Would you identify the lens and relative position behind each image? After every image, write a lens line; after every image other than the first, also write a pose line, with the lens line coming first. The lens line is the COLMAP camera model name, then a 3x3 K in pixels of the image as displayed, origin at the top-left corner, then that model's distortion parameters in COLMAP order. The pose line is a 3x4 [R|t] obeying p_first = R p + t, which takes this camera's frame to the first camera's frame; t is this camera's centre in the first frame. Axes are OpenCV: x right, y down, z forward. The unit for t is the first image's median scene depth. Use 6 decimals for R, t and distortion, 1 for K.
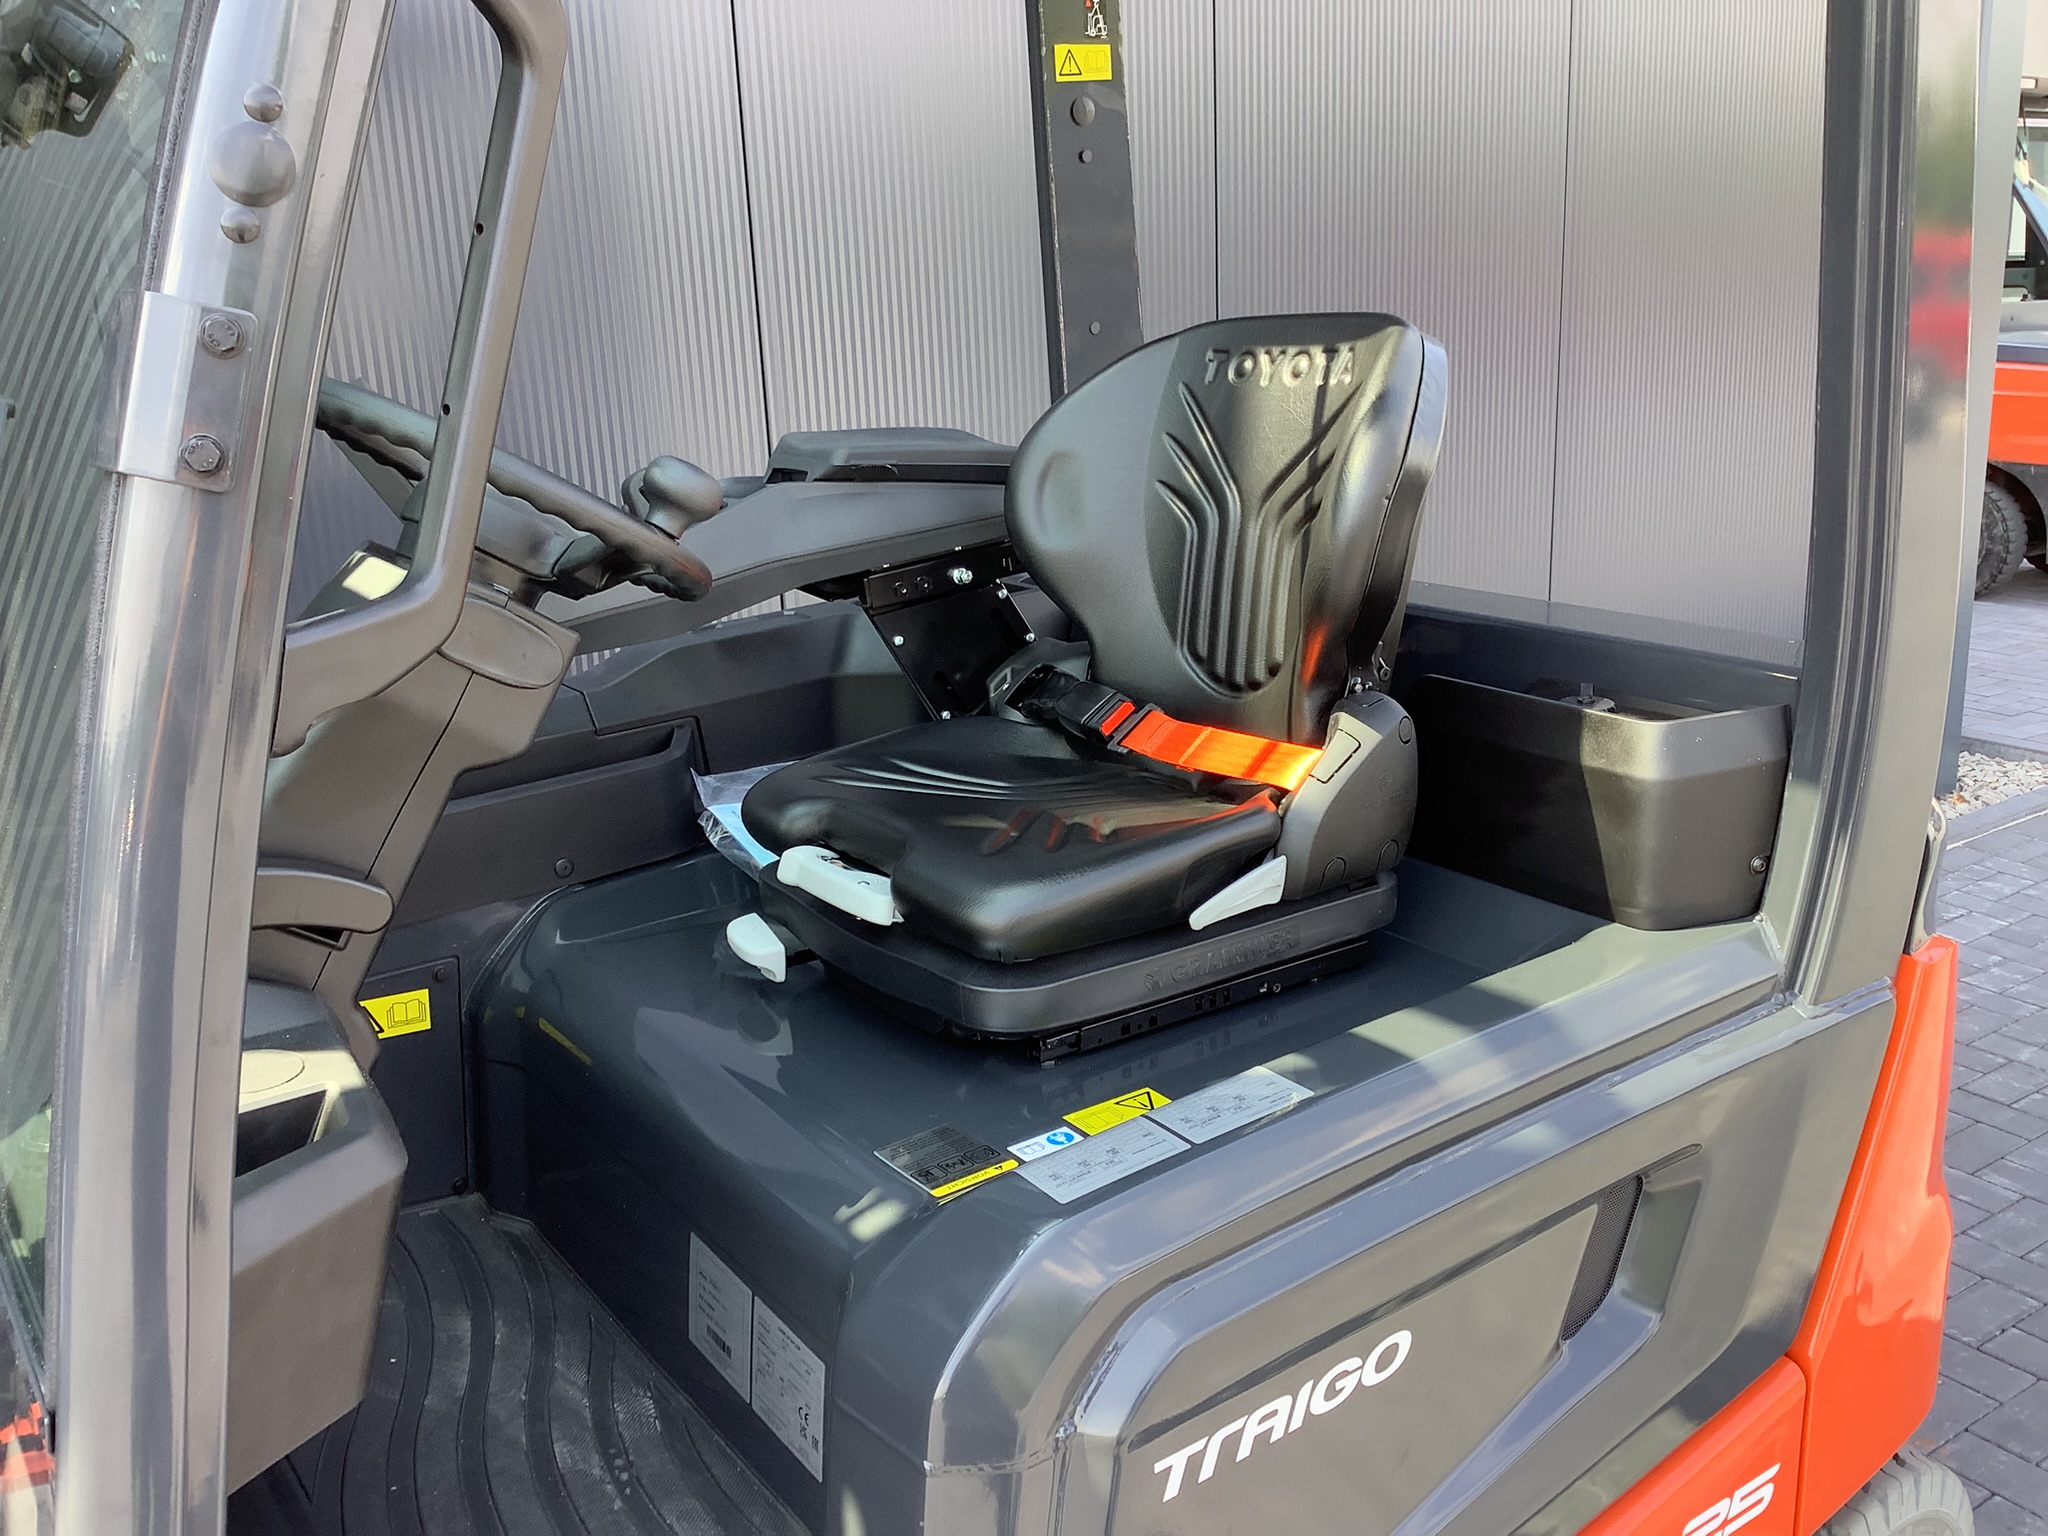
lens RADIAL K [[1887.1, 0, 1010.1], [0, 1887.1, 773.3], [0, 0, 1]] dist [0.005831, 0.000000]
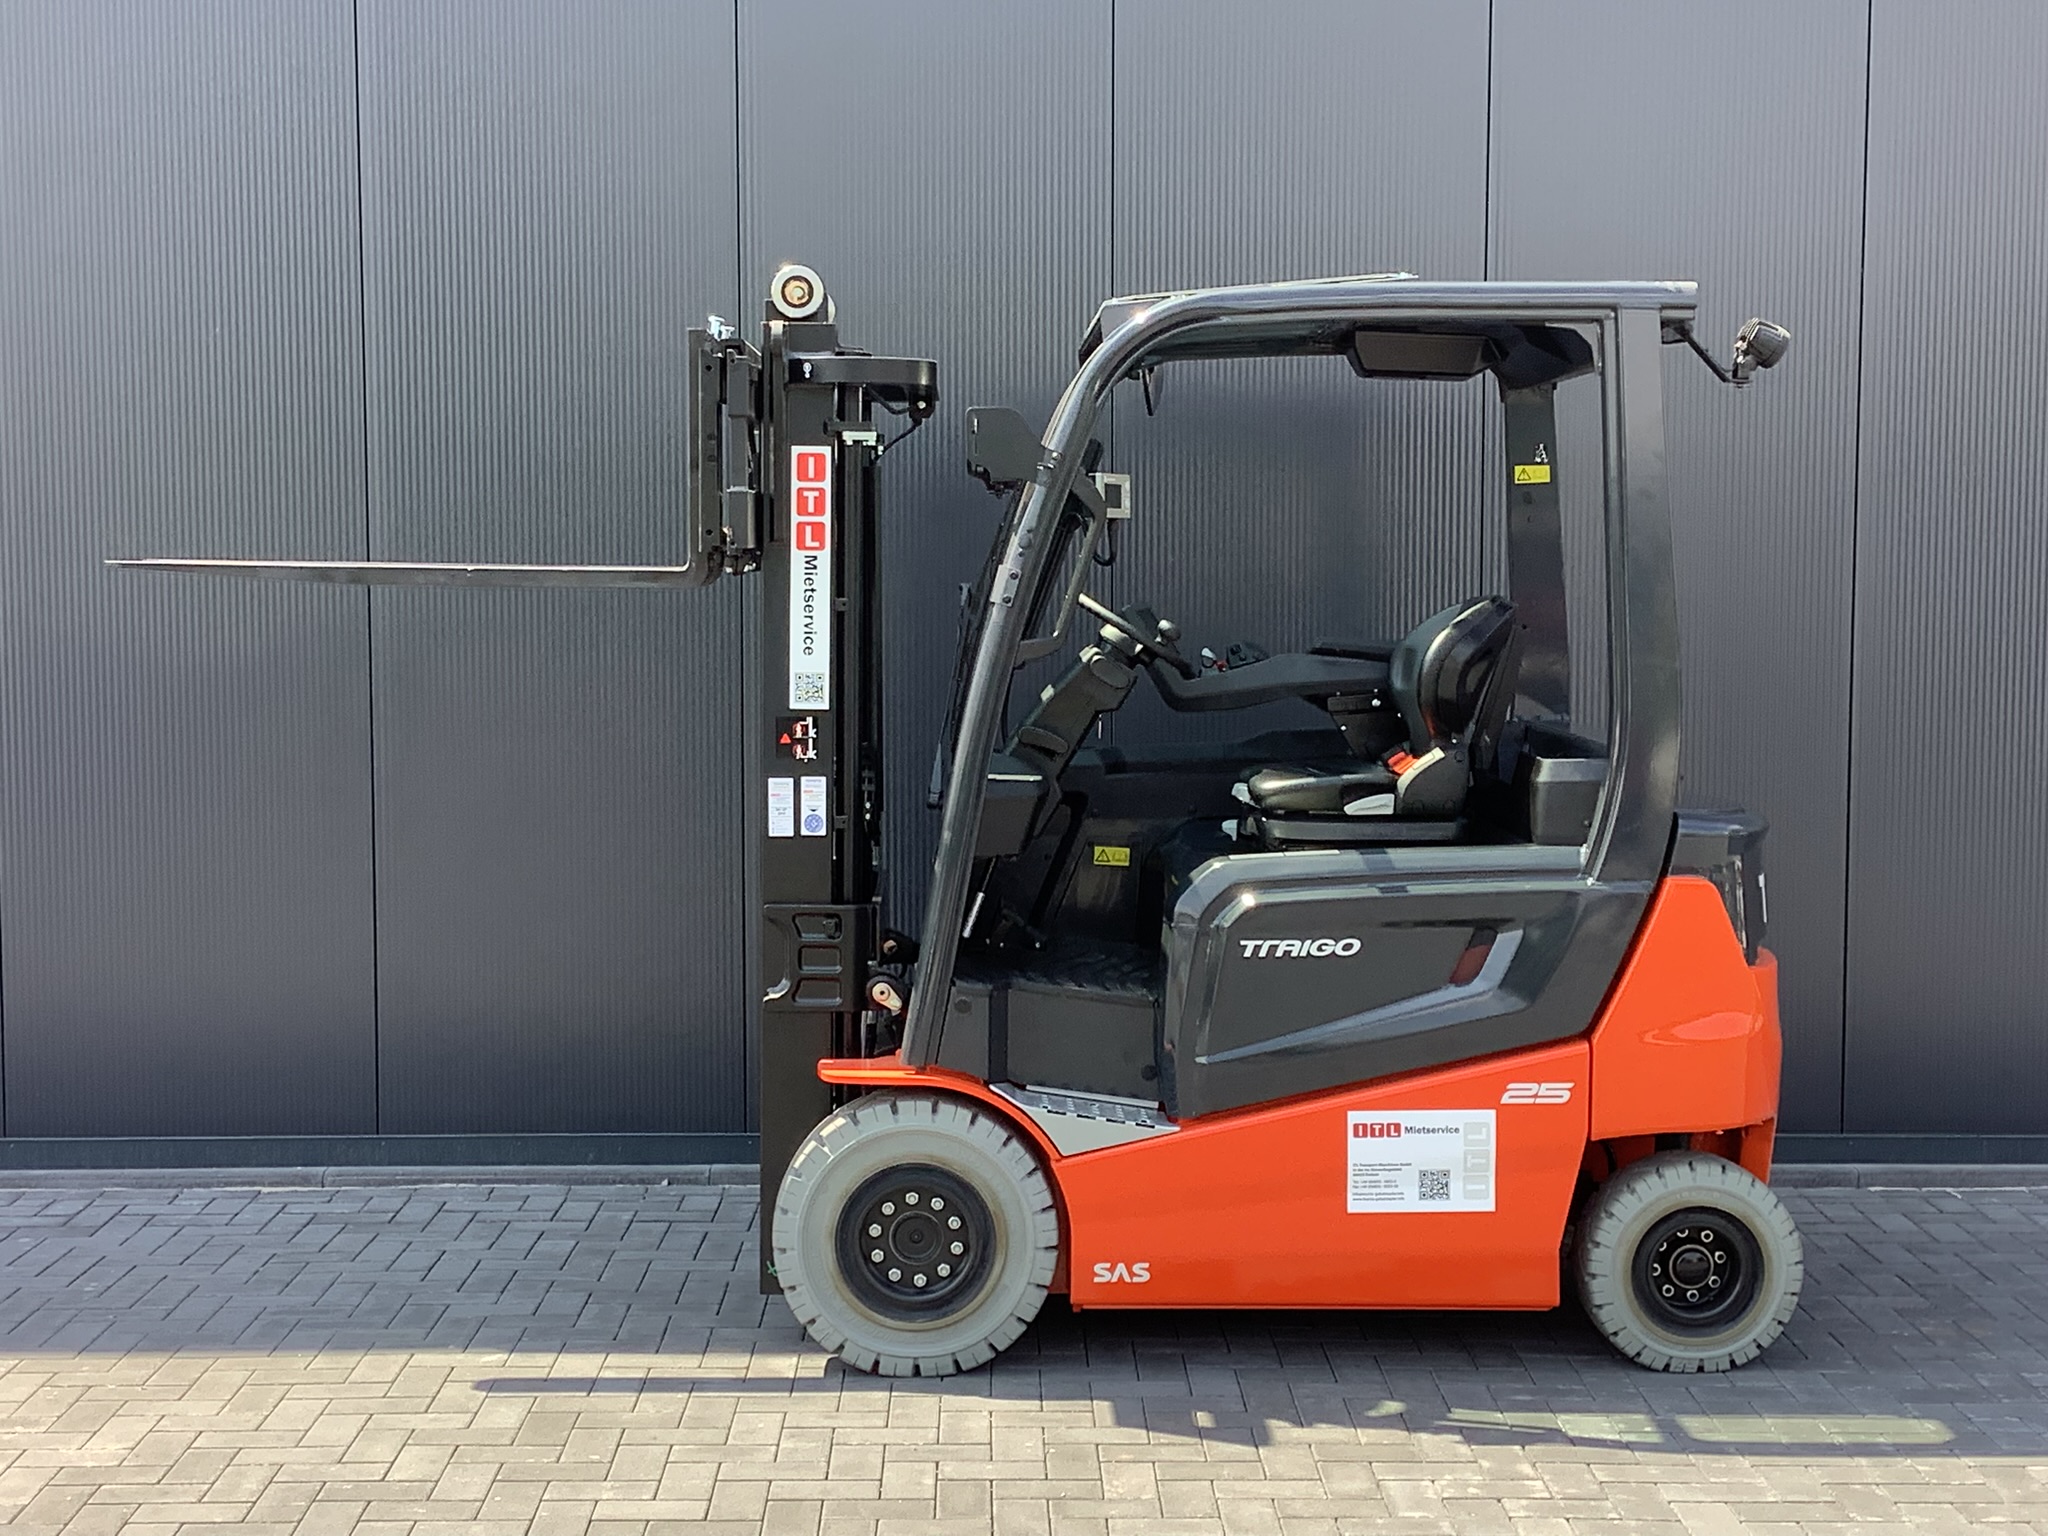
lens RADIAL K [[2895.3, 0, 1104.0], [0, 2895.3, 729.6], [0, 0, 1]] dist [0.051511, 0.000000]
pose [[0.849158, 0.080295, -0.521999, 1.809477], [-0.180028, 0.973188, -0.143160, 0.576196], [0.496509, 0.215540, 0.840846, -2.471873]]
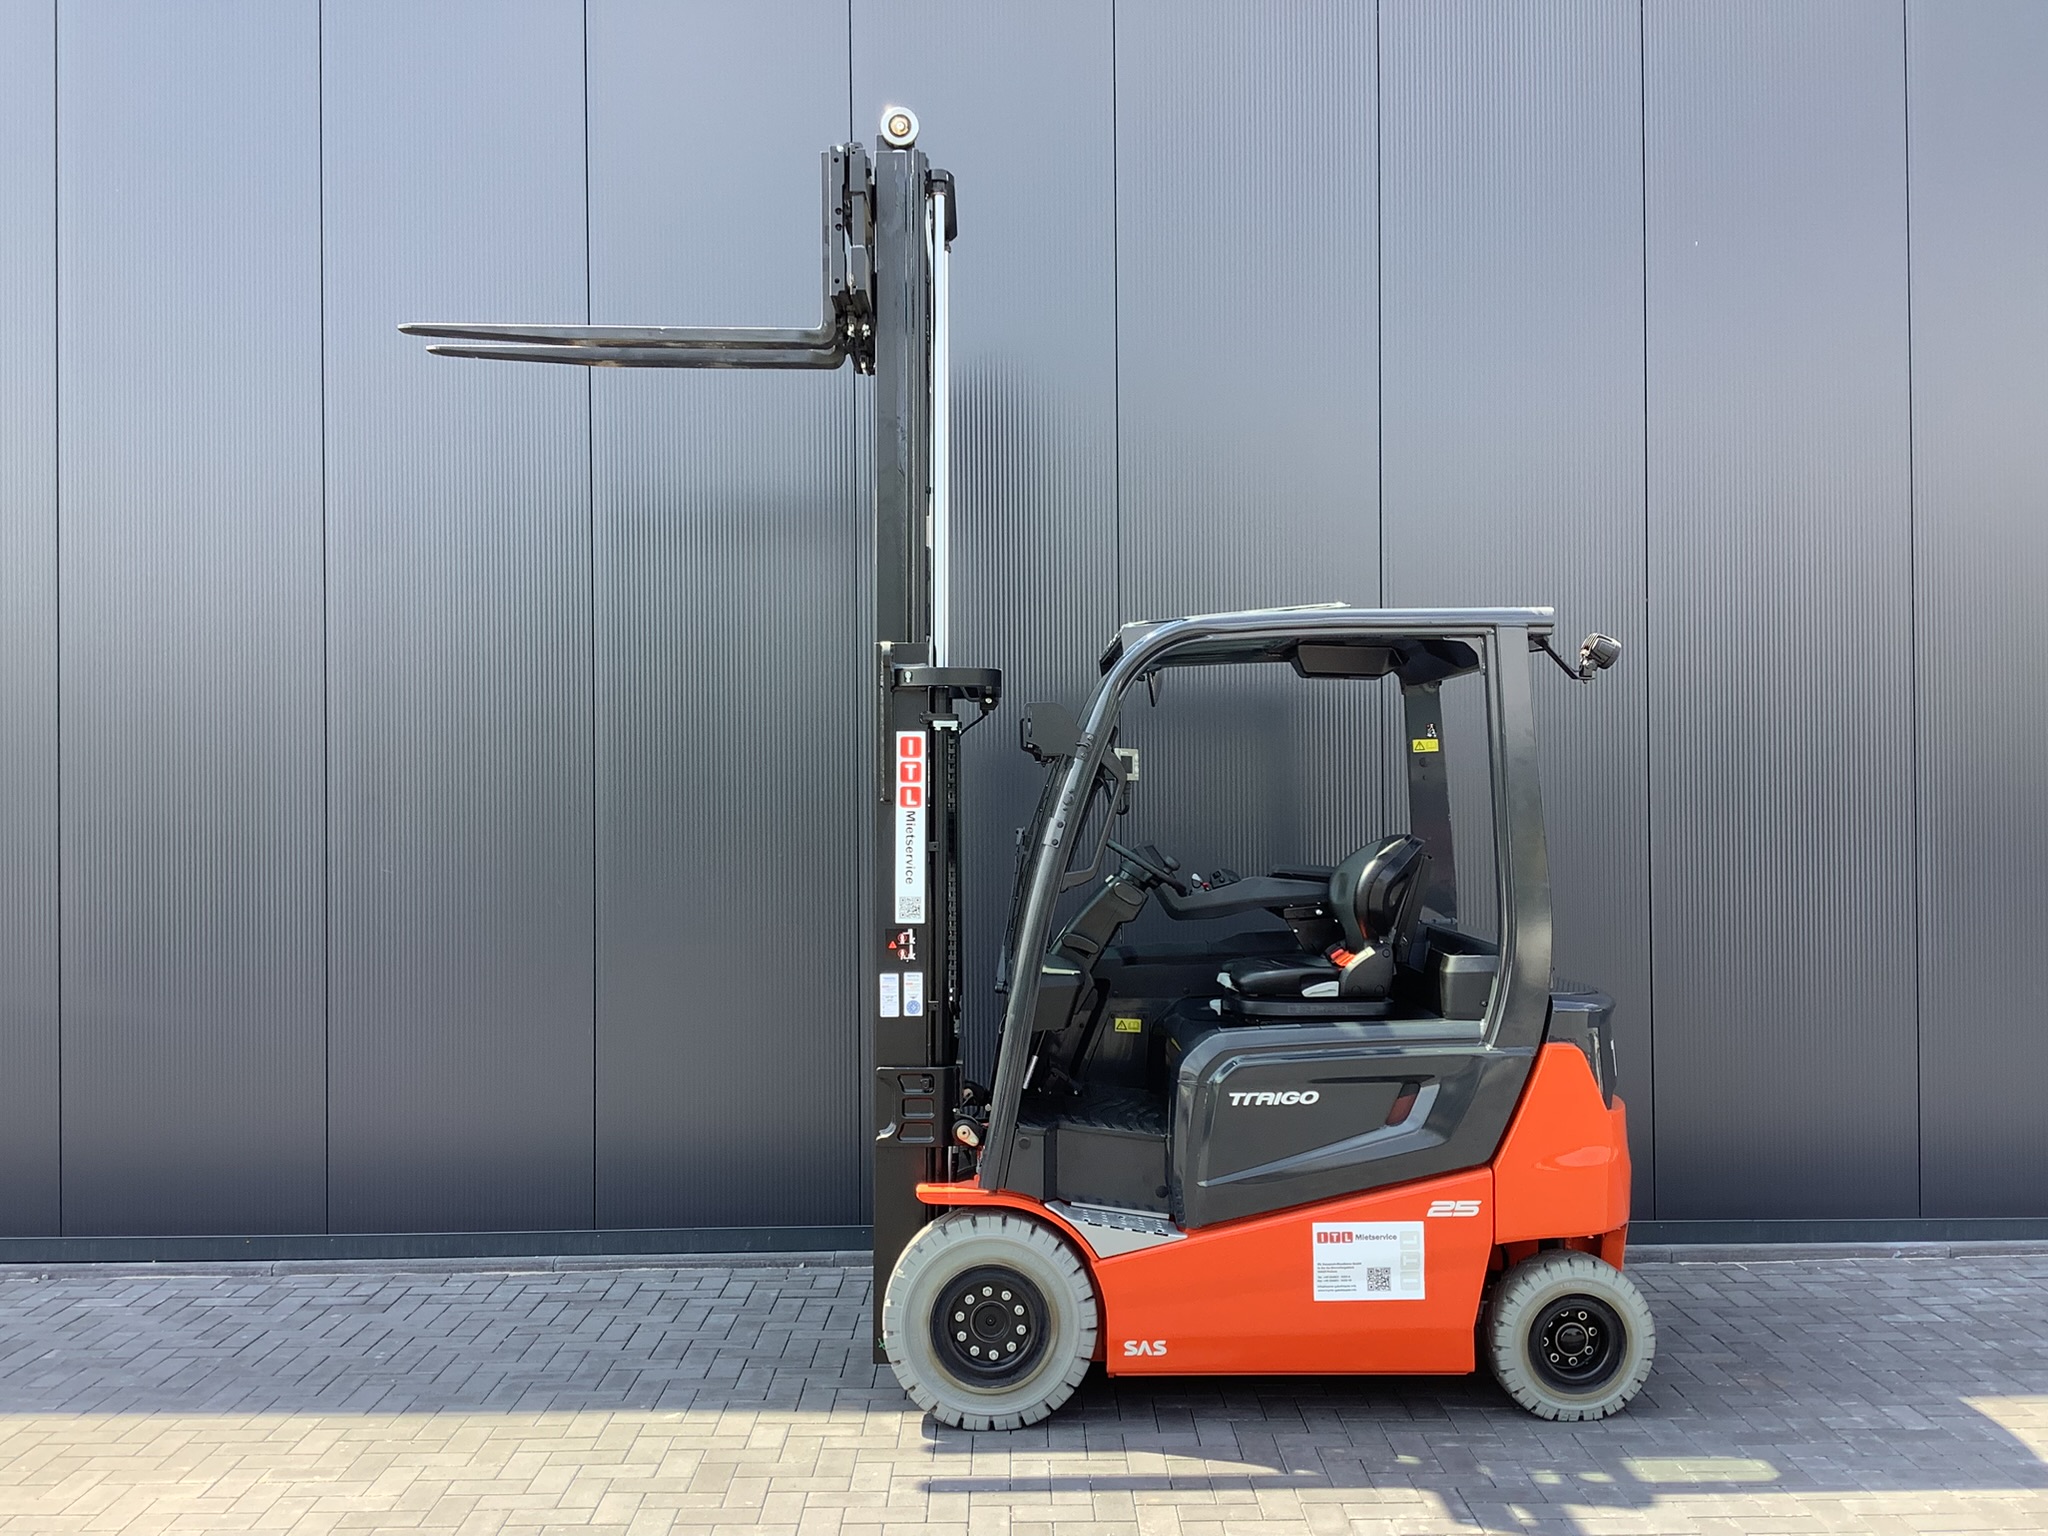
lens RADIAL K [[1915.4, 0, 1062.0], [0, 1915.4, 720.5], [0, 0, 1]] dist [0.032819, 0.000000]
pose [[0.842416, 0.019233, -0.538484, 1.571478], [-0.173204, 0.955990, -0.236818, 0.495857], [0.510231, 0.292767, 0.808673, -2.223399]]
